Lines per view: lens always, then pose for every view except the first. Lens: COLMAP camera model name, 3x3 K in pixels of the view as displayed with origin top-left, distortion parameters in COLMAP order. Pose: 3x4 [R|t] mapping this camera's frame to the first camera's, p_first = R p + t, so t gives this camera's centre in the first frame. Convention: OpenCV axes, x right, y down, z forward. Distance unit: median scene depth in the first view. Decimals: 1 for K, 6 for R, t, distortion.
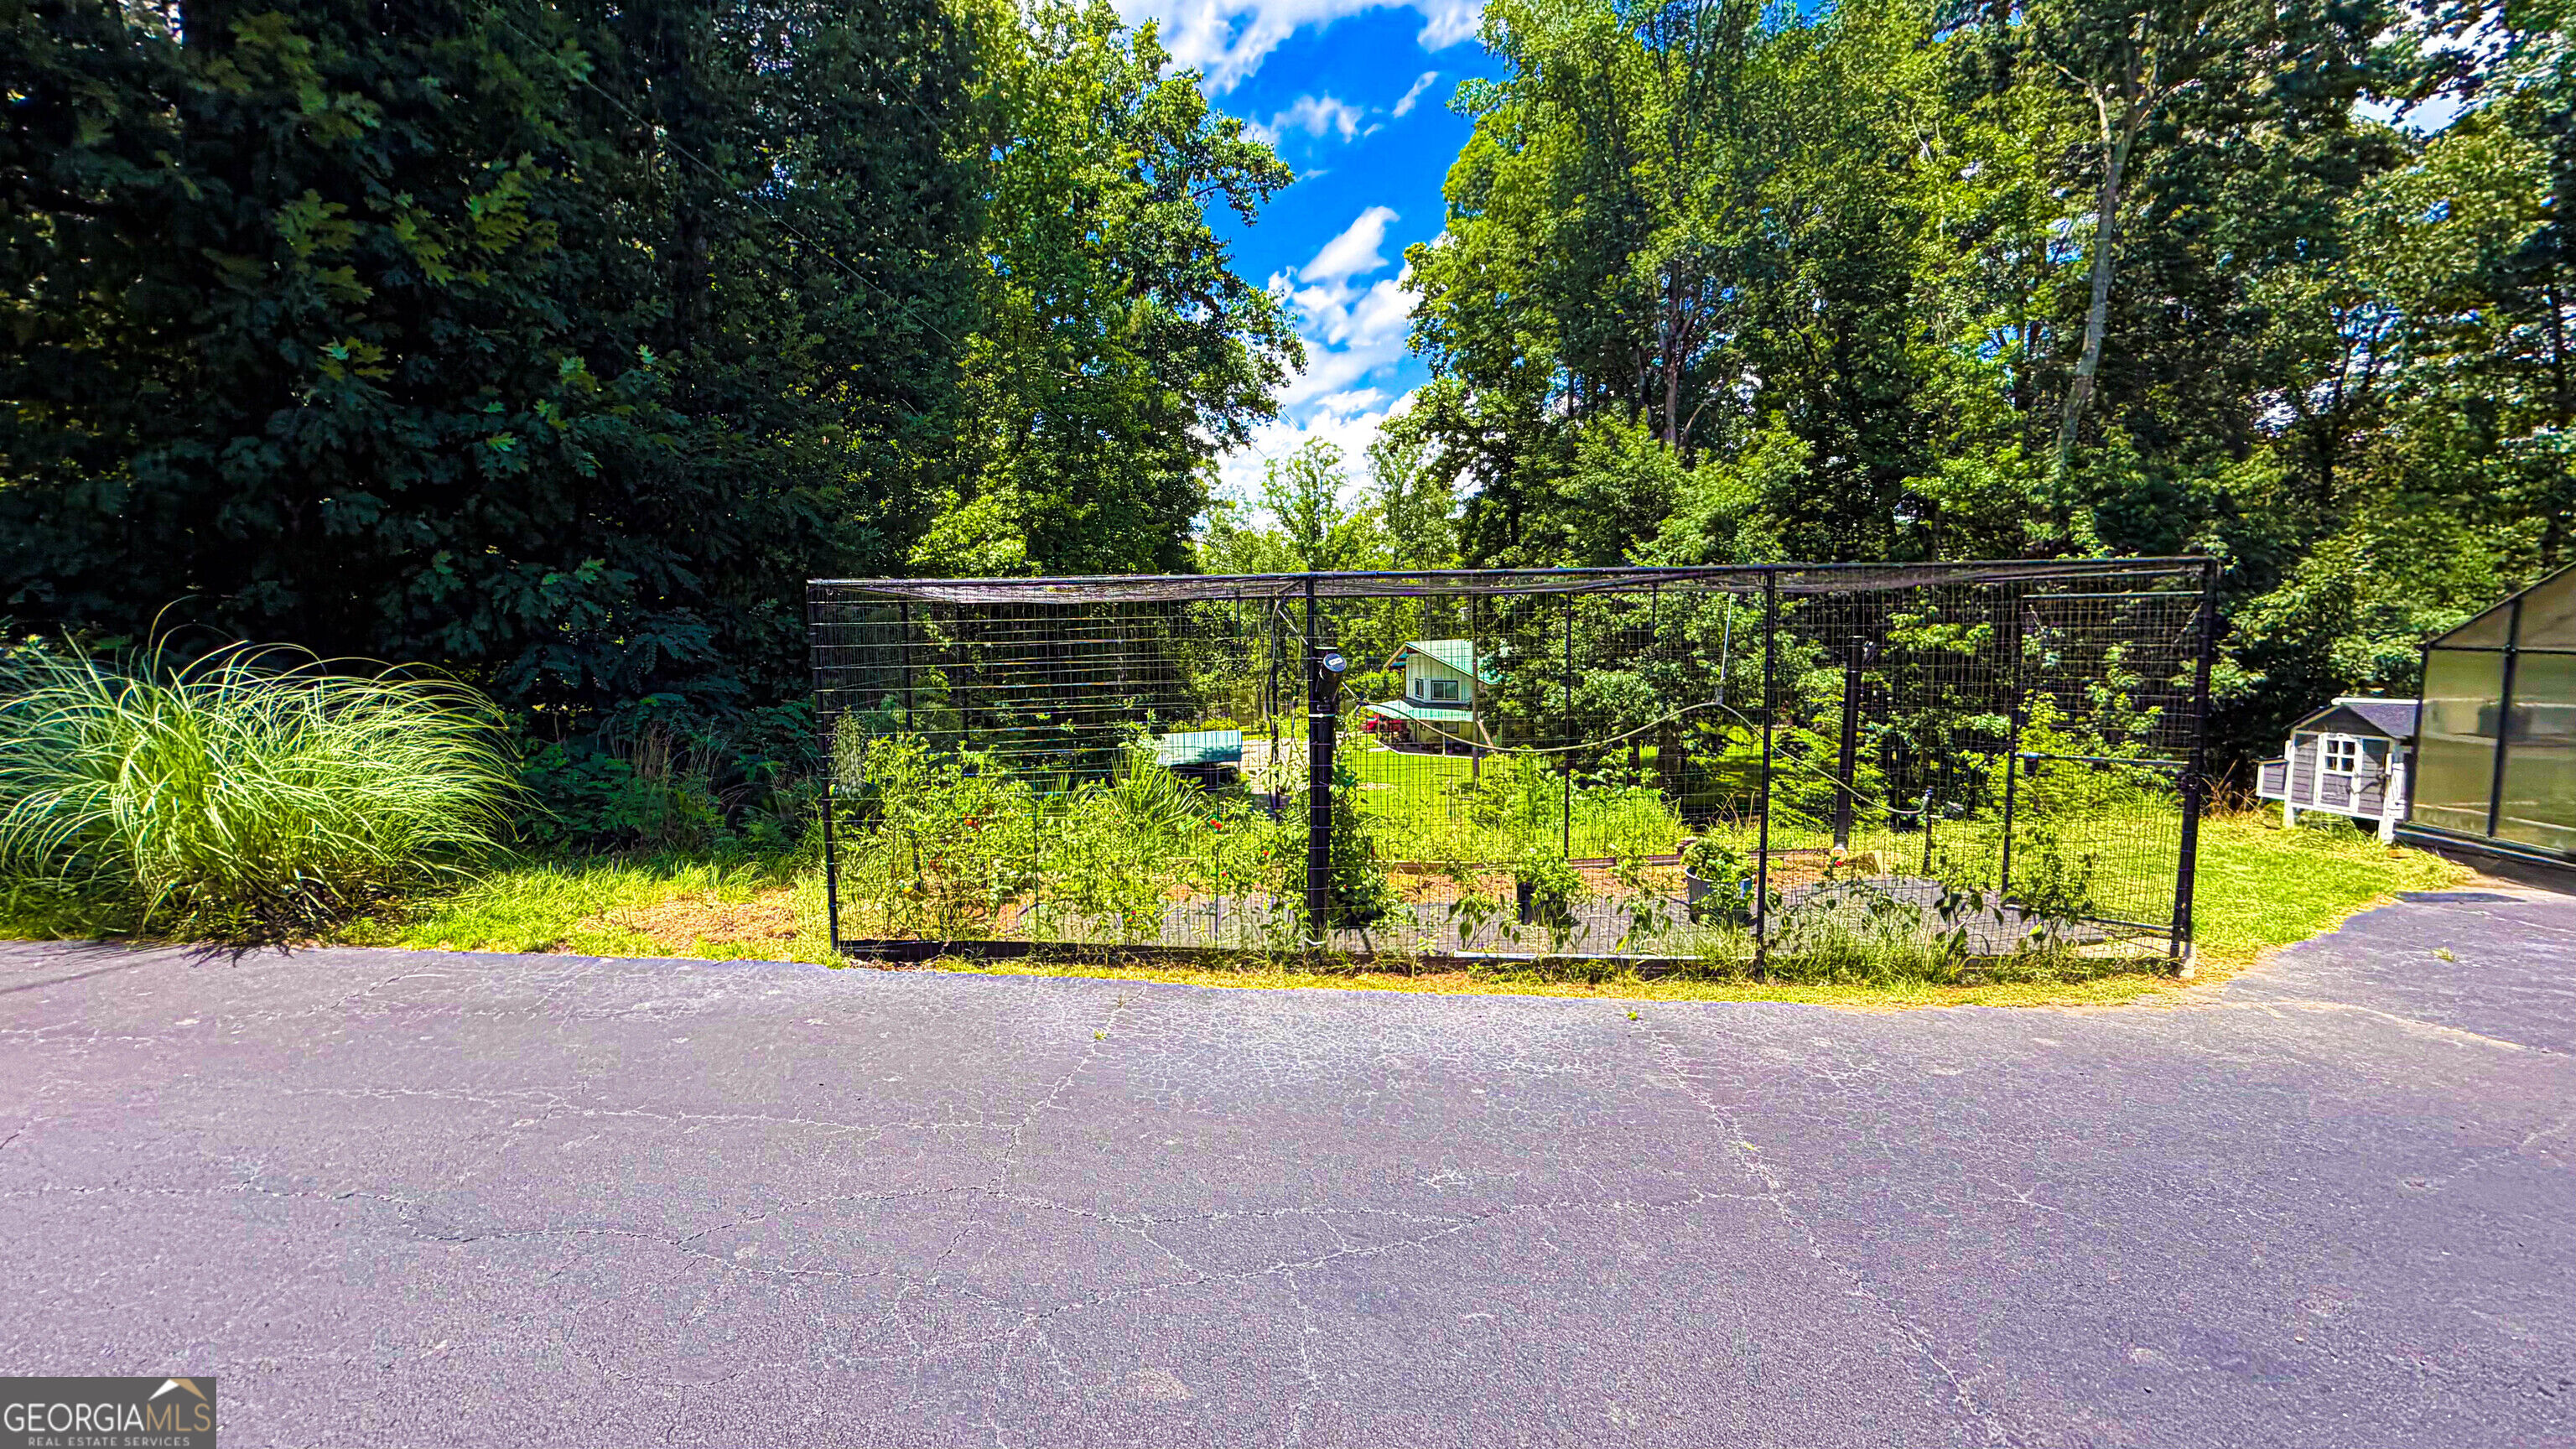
lens RADIAL K [[1032.0, 0, 1286.7], [0, 1032.0, 711.7], [0, 0, 1]] dist [0.000238, -0.000606]
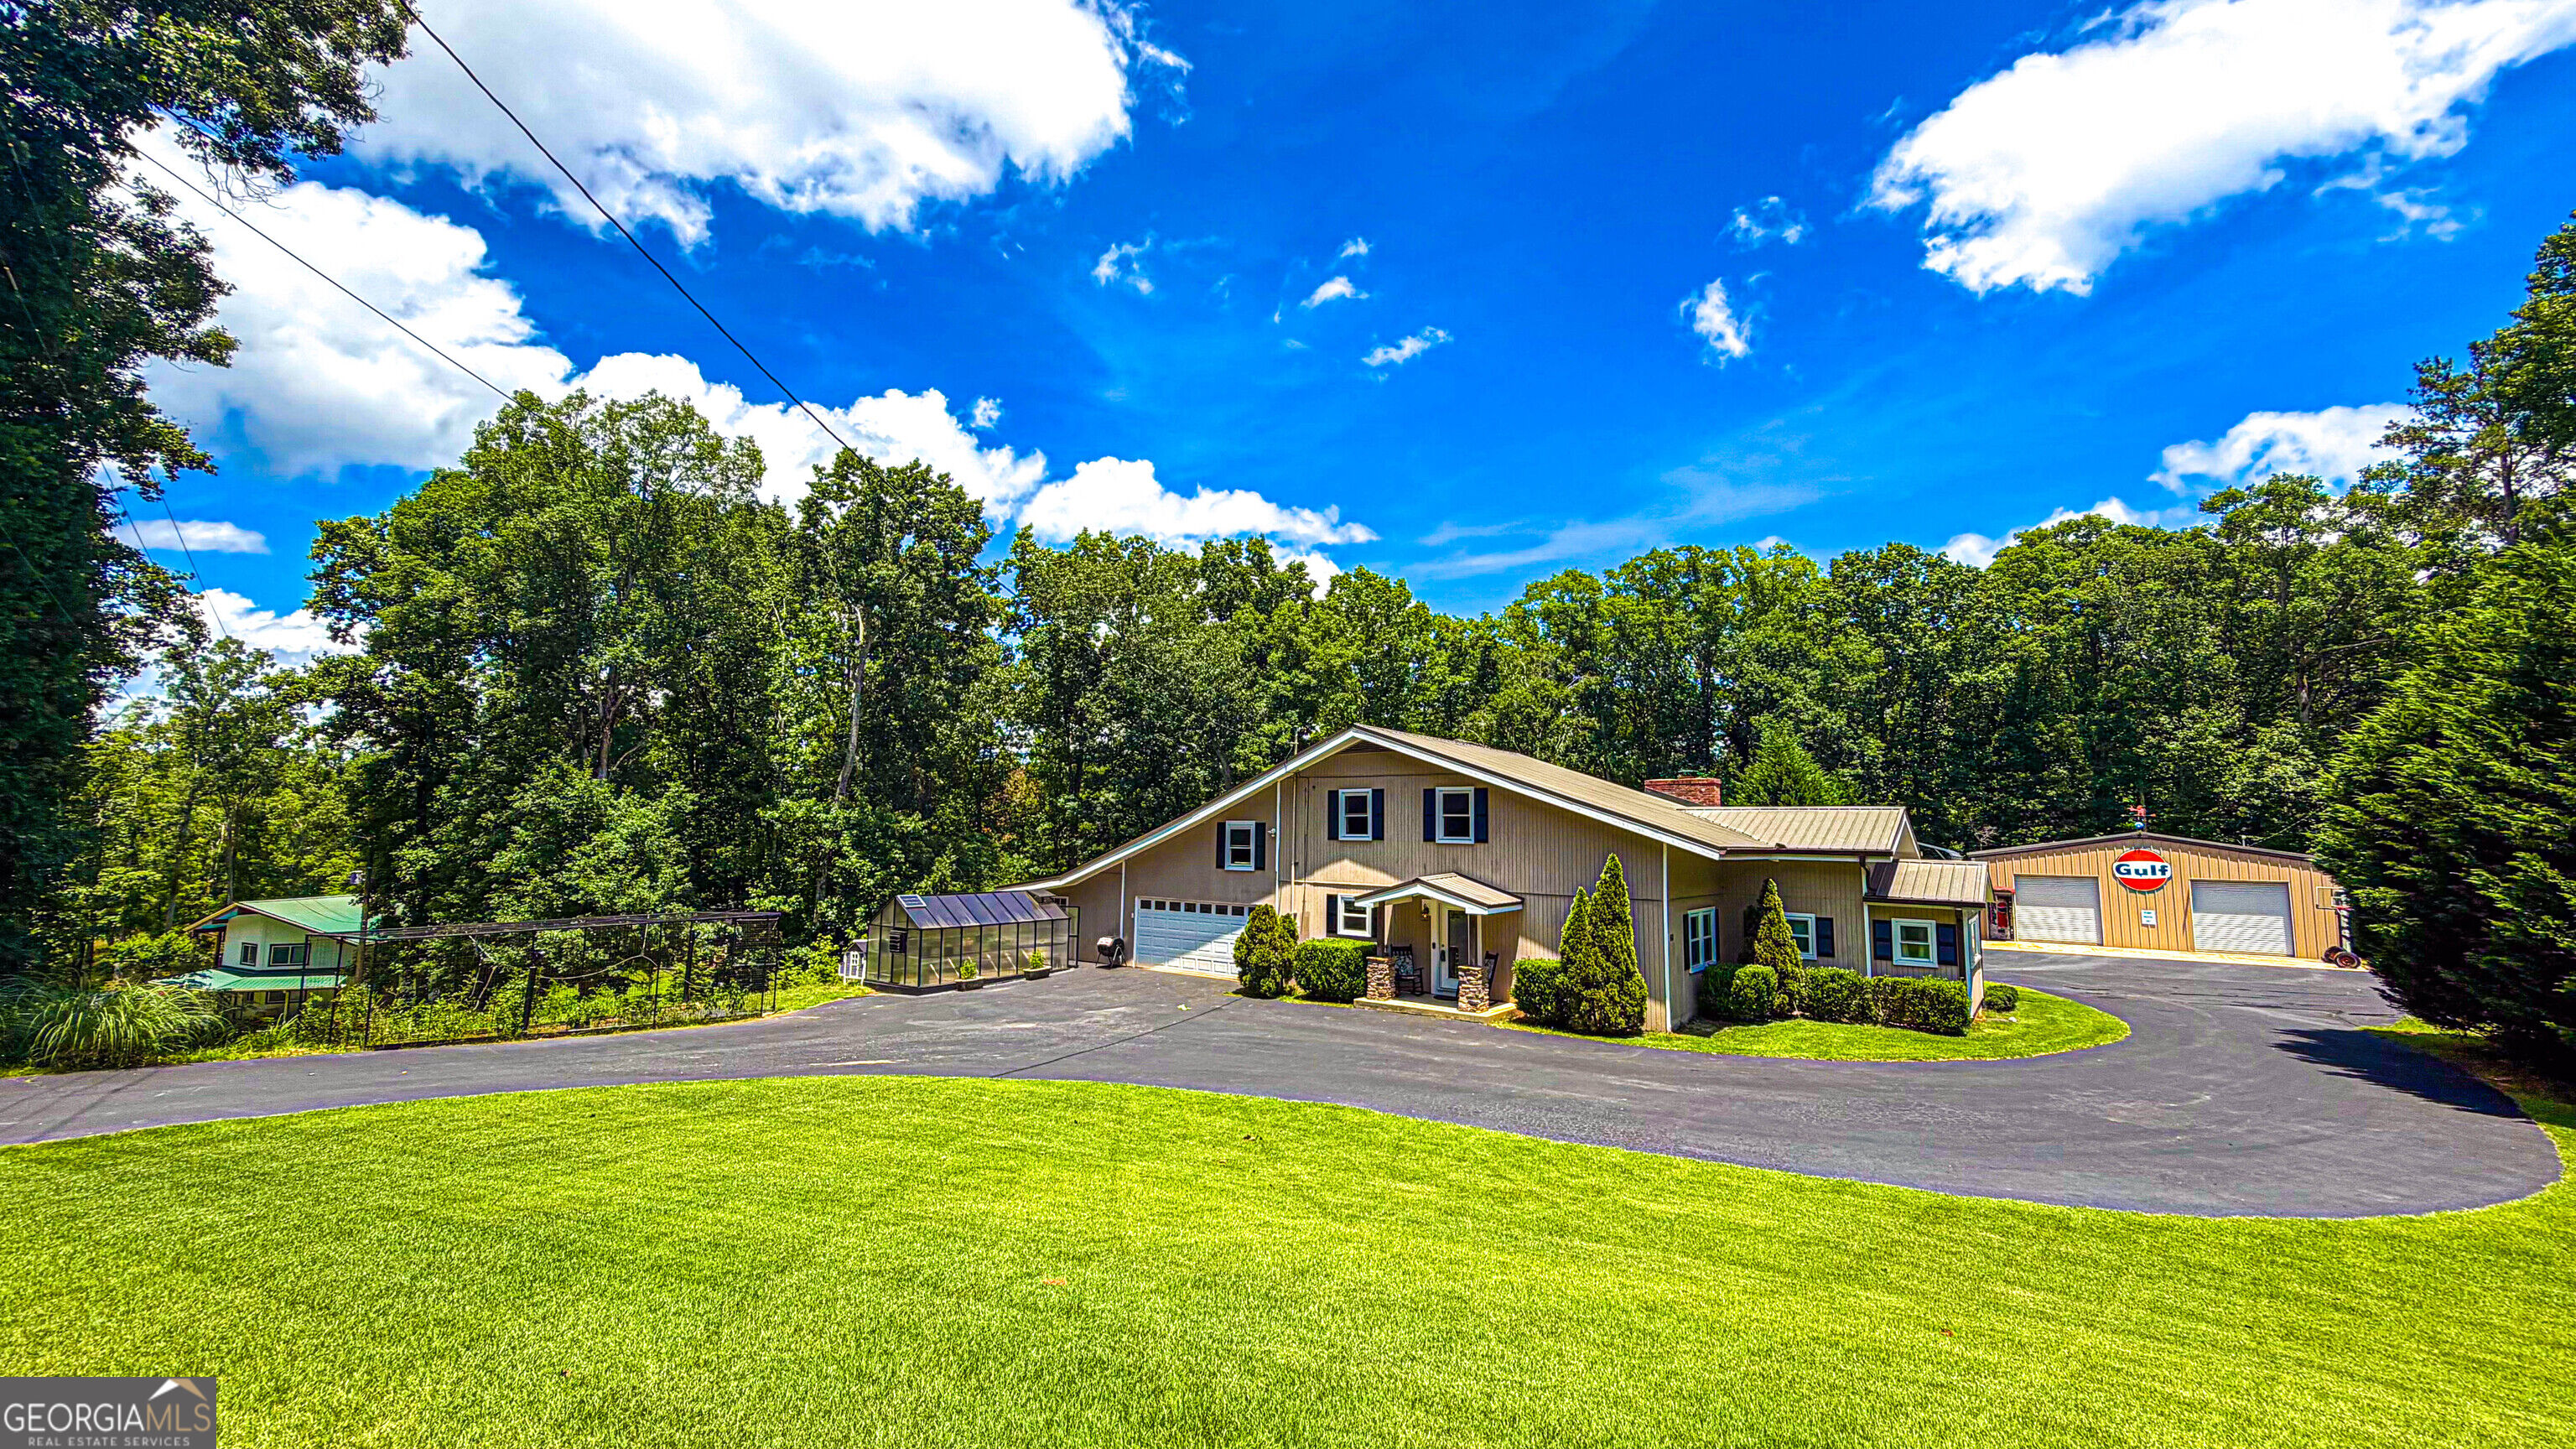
lens RADIAL K [[1032.0, 0, 1284.8], [0, 1032.0, 716.5], [0, 0, 1]] dist [0.000238, -0.000606]
pose [[0.567996, 0.121443, 0.814022, -0.309633], [0.061447, 0.980036, -0.189086, -0.001125], [-0.820734, 0.157419, 0.549195, -0.675113]]
